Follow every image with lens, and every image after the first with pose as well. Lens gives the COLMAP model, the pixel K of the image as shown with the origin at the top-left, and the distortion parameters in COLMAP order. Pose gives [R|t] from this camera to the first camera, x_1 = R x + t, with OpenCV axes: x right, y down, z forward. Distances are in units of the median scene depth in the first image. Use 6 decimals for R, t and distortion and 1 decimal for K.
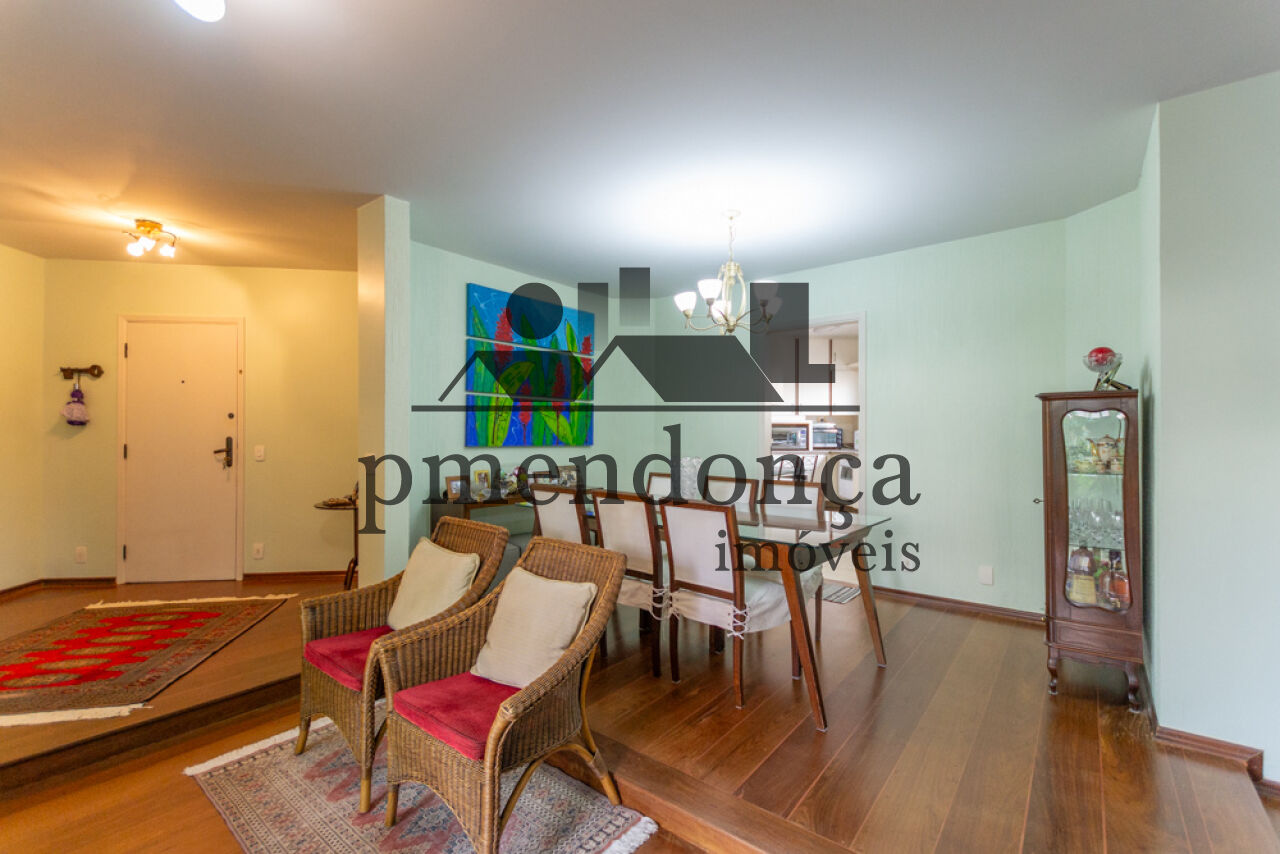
lens RADIAL K [[559.9, 0, 638.2], [0, 559.9, 425.1], [0, 0, 1]] dist [0.009008, -0.006361]
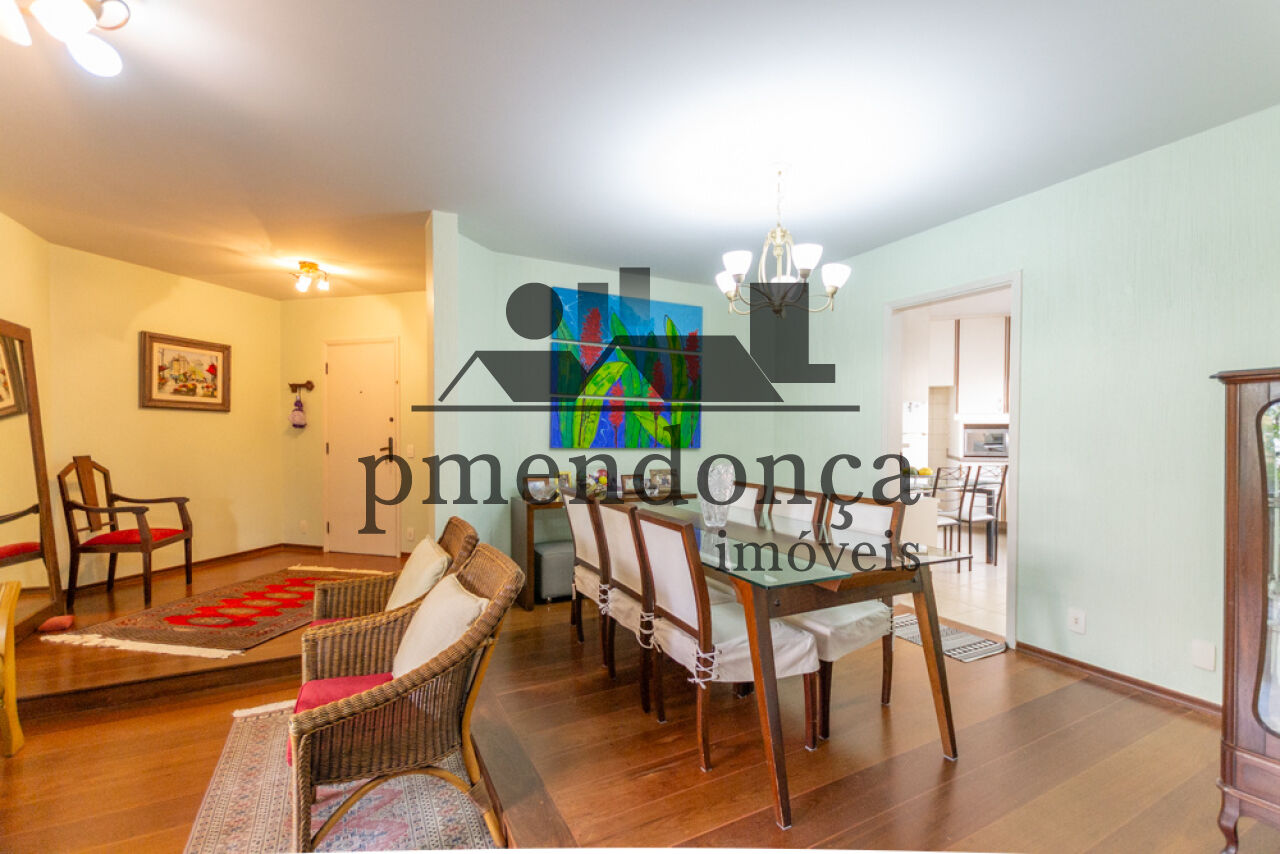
lens RADIAL K [[559.9, 0, 644.1], [0, 559.9, 437.5], [0, 0, 1]] dist [0.009008, -0.006361]
pose [[0.915861, 0.005447, -0.401459, 0.289509], [0.003060, 0.999784, 0.020546, -0.001352], [0.401484, -0.020046, 0.915647, 0.148754]]
